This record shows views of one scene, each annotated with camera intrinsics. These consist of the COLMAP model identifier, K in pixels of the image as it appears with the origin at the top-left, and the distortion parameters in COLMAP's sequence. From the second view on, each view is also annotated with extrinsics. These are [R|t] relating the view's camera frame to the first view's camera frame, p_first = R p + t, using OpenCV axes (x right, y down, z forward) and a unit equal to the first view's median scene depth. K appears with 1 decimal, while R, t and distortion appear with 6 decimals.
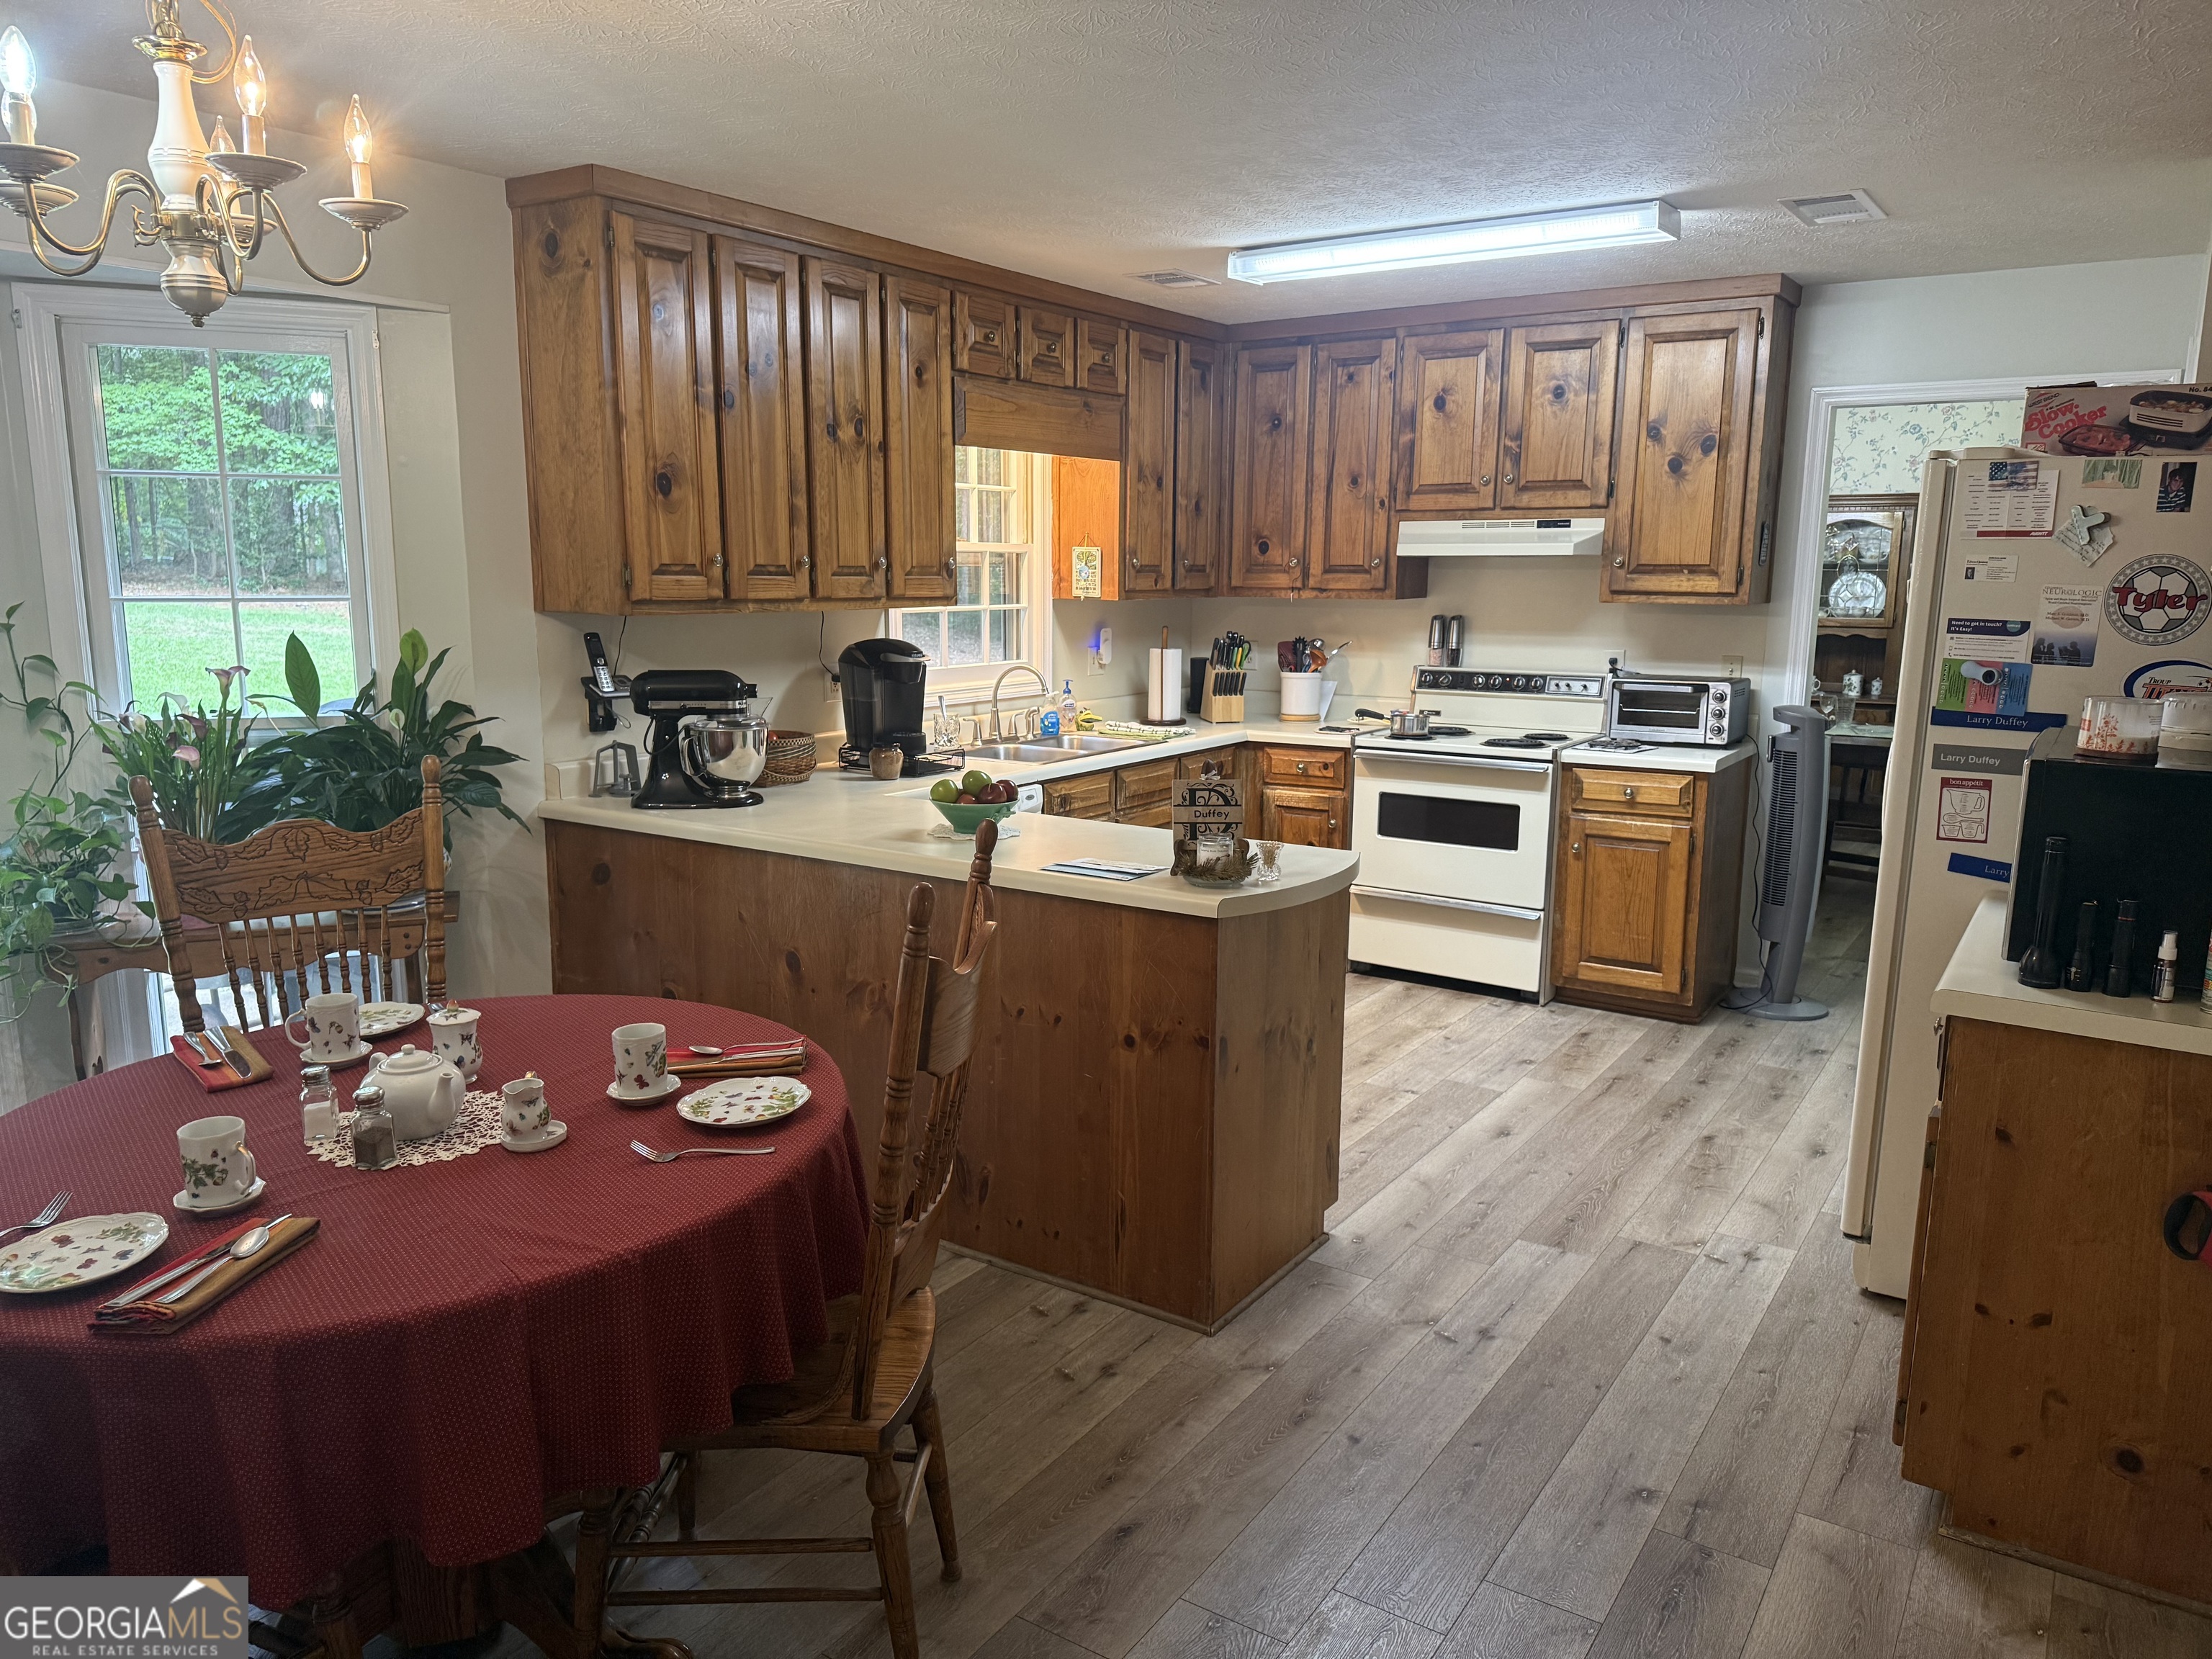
lens RADIAL K [[1552.8, 0, 1106.0], [0, 1552.8, 829.5], [0, 0, 1]] dist [0.151187, -0.162680]
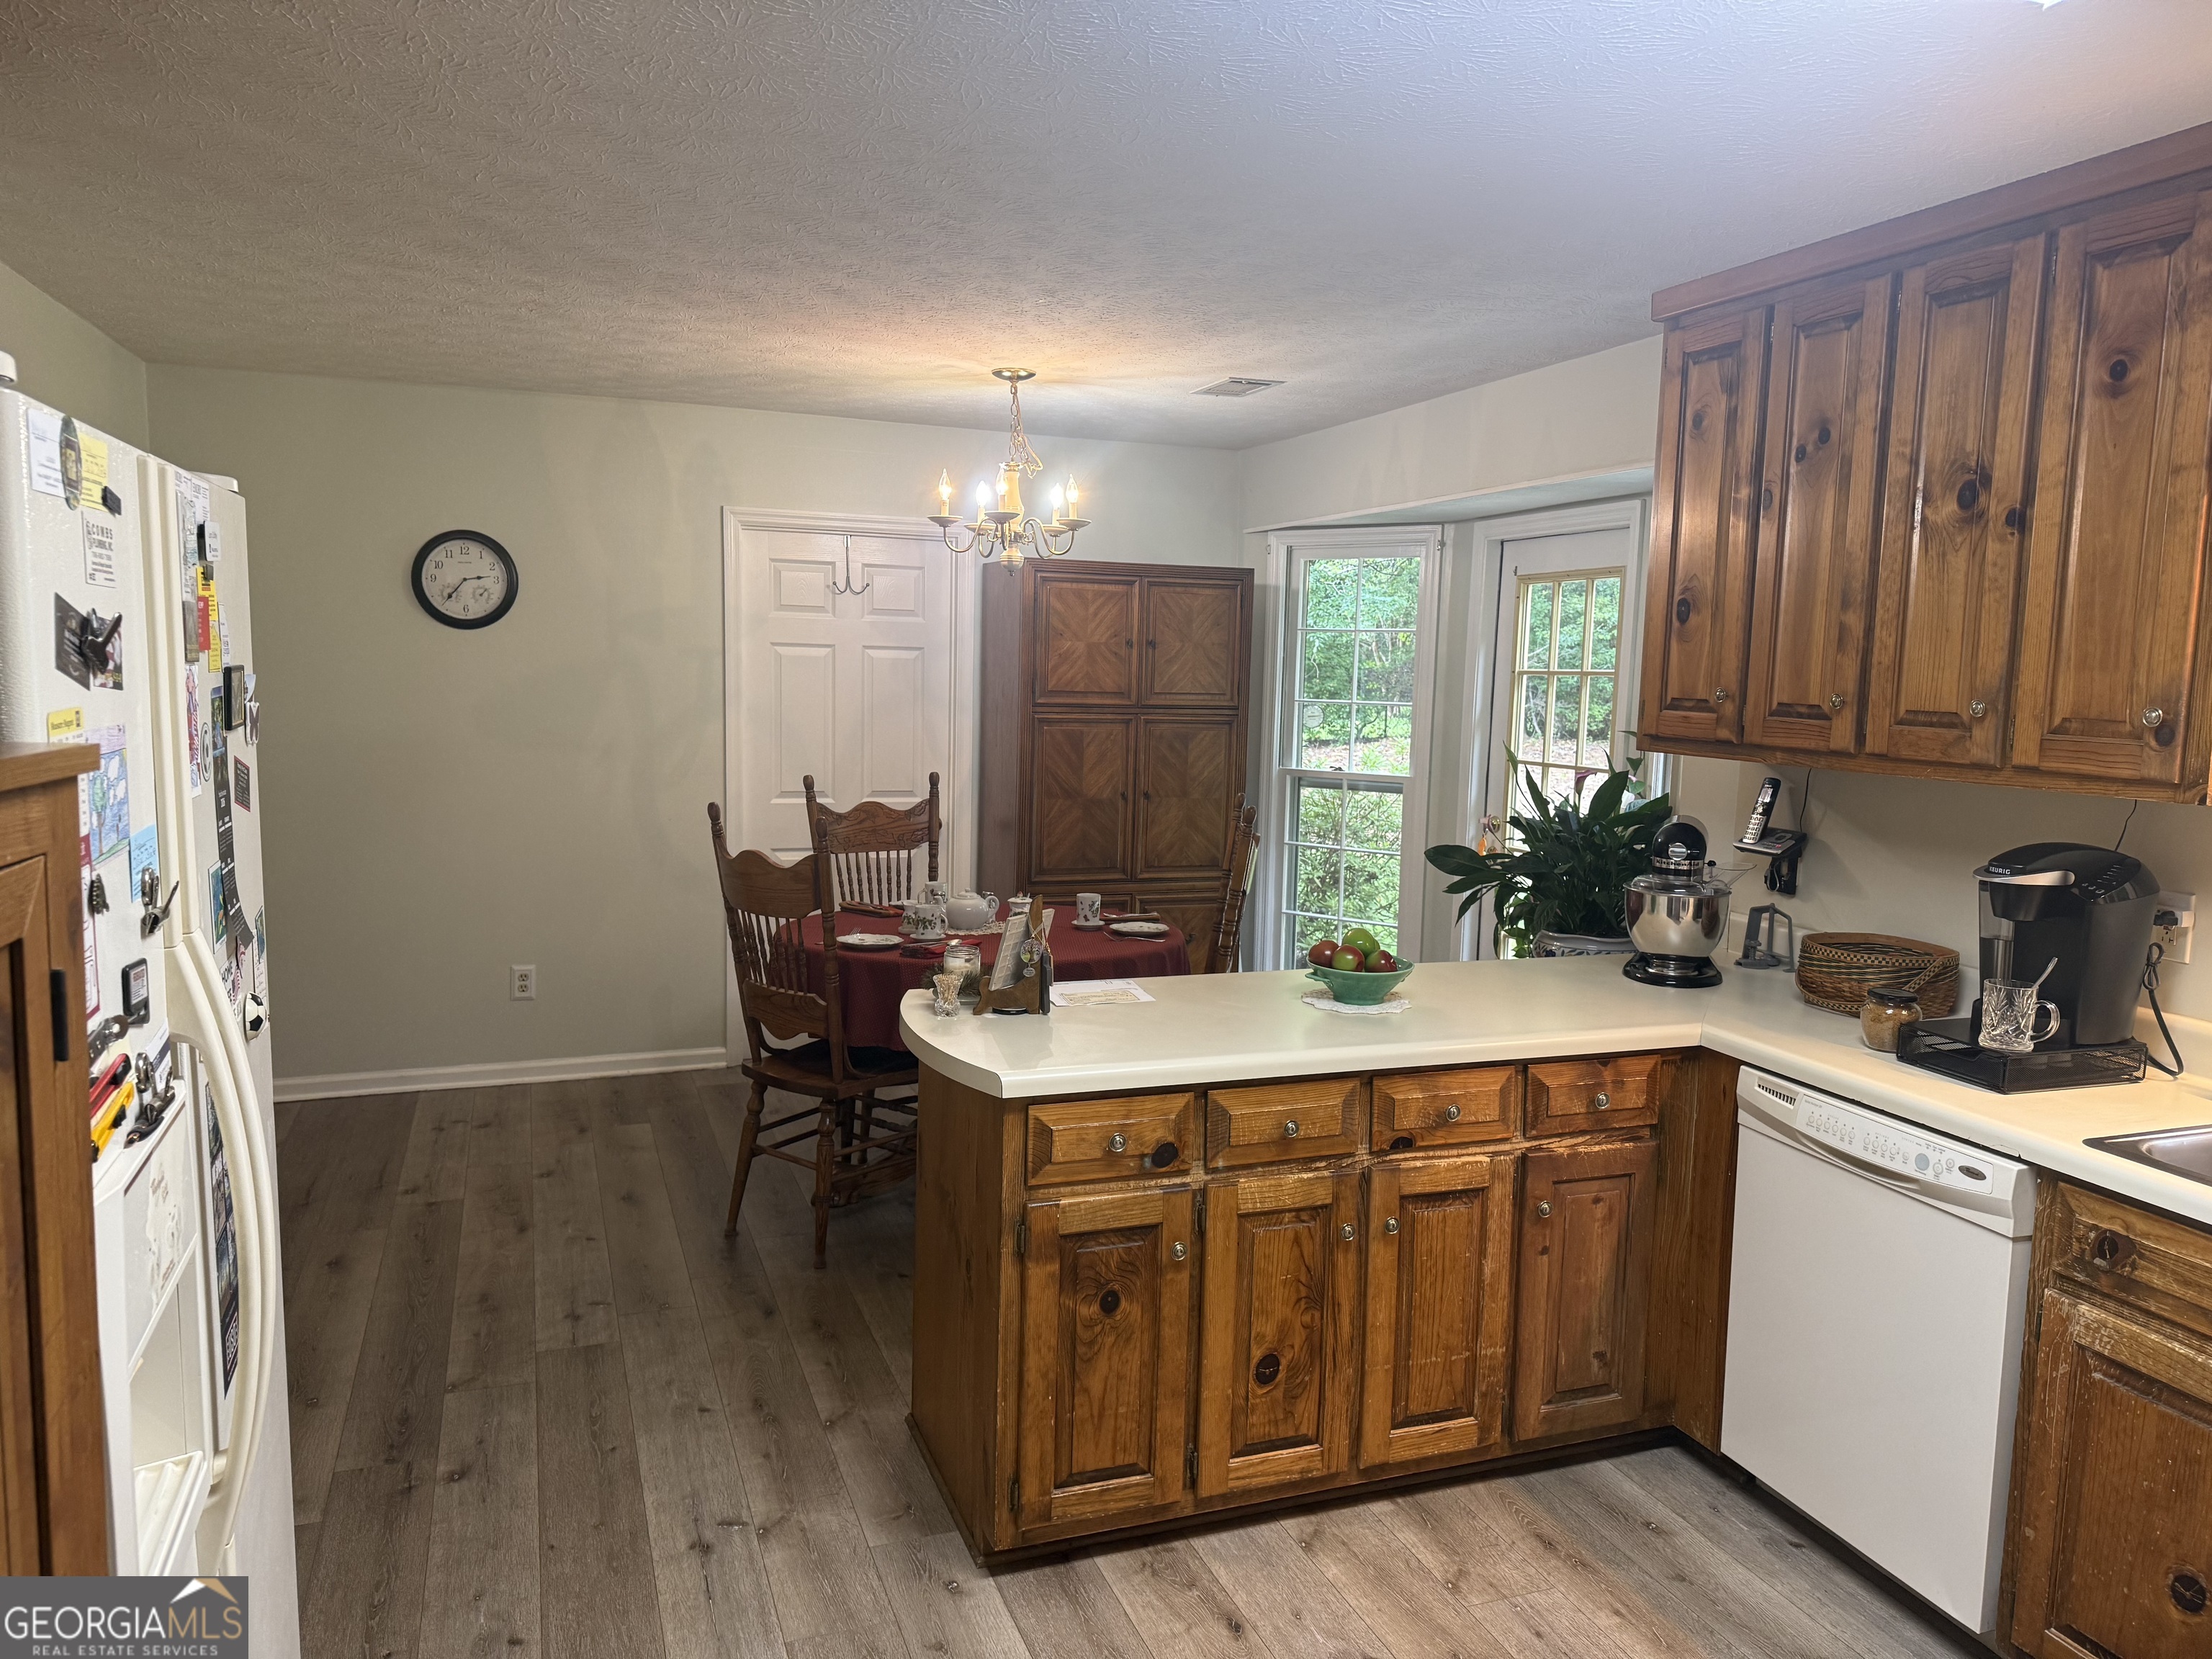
lens RADIAL K [[1578.3, 0, 1130.1], [0, 1578.3, 874.4], [0, 0, 1]] dist [0.070744, -0.167613]
pose [[-0.586327, 0.072777, -0.806799, 0.636980], [-0.183207, 0.958238, 0.219580, -0.215764], [0.789086, 0.276556, -0.548507, 1.285273]]
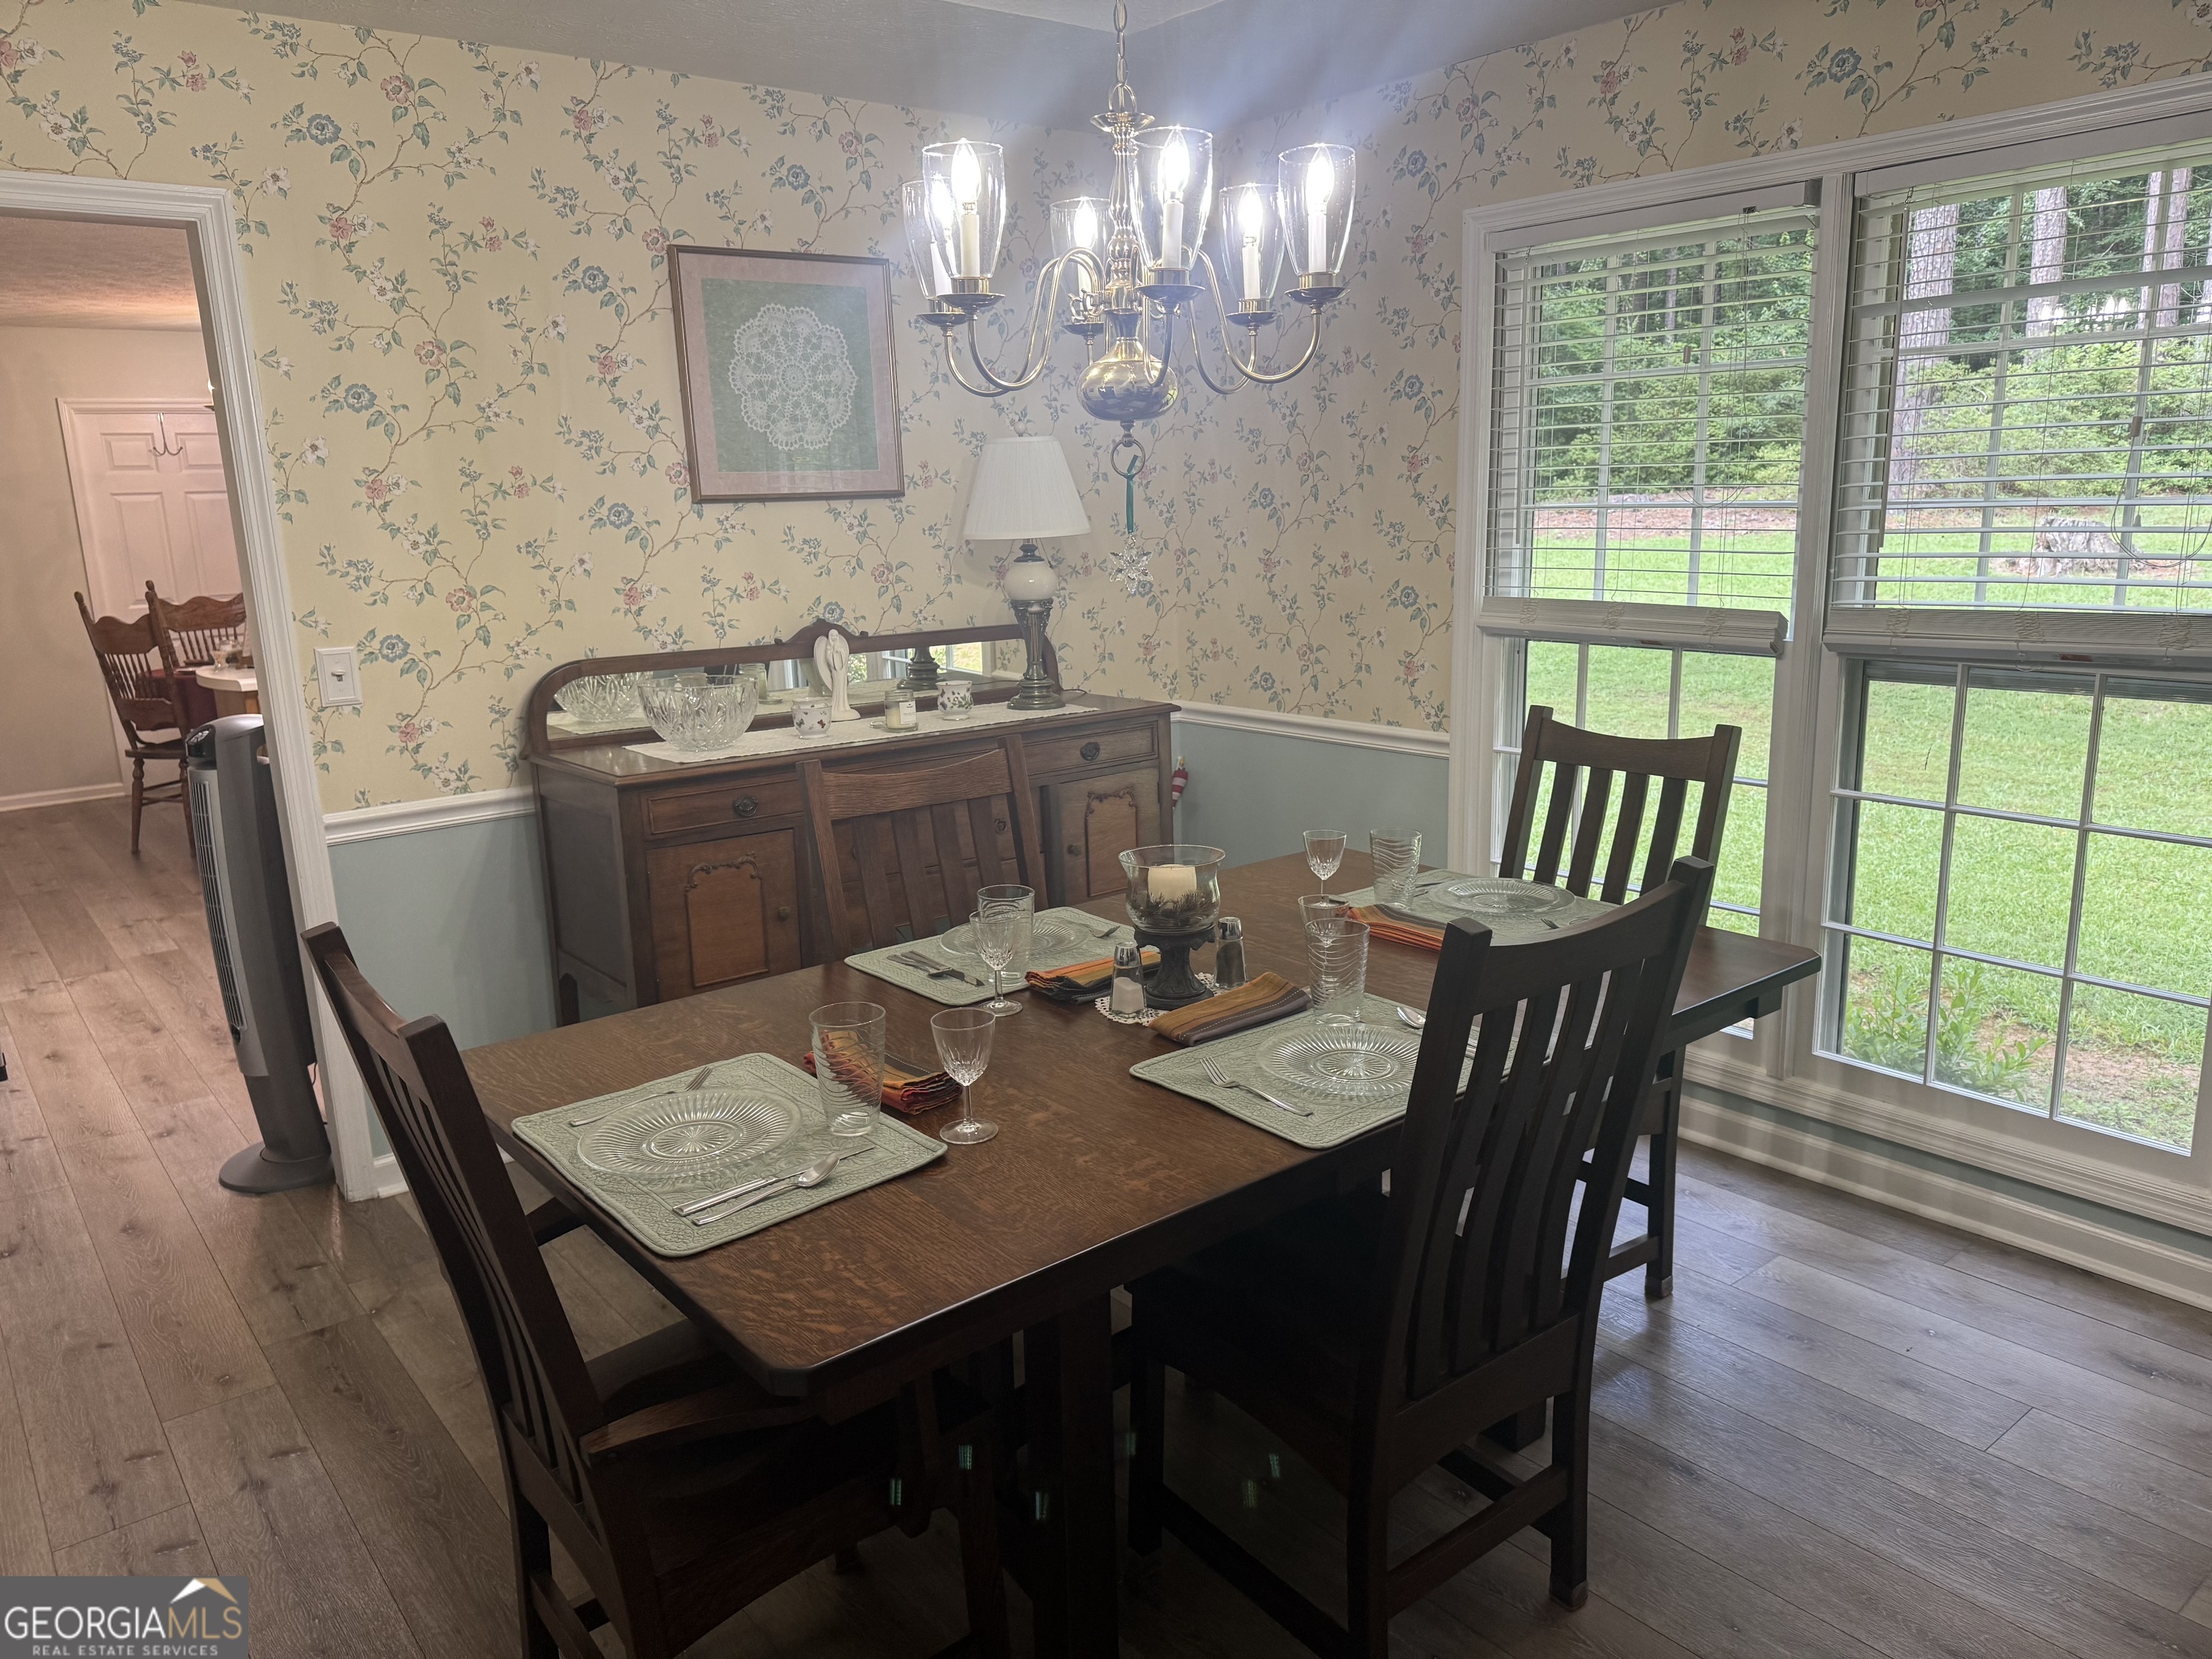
lens RADIAL K [[1552.8, 0, 1106.0], [0, 1552.8, 829.5], [0, 0, 1]] dist [0.151187, -0.162680]
pose [[-0.314358, 0.203504, -0.927235, 1.307751], [-0.142512, 0.955566, 0.258037, -0.356707], [0.938546, 0.213258, -0.271389, 2.101848]]
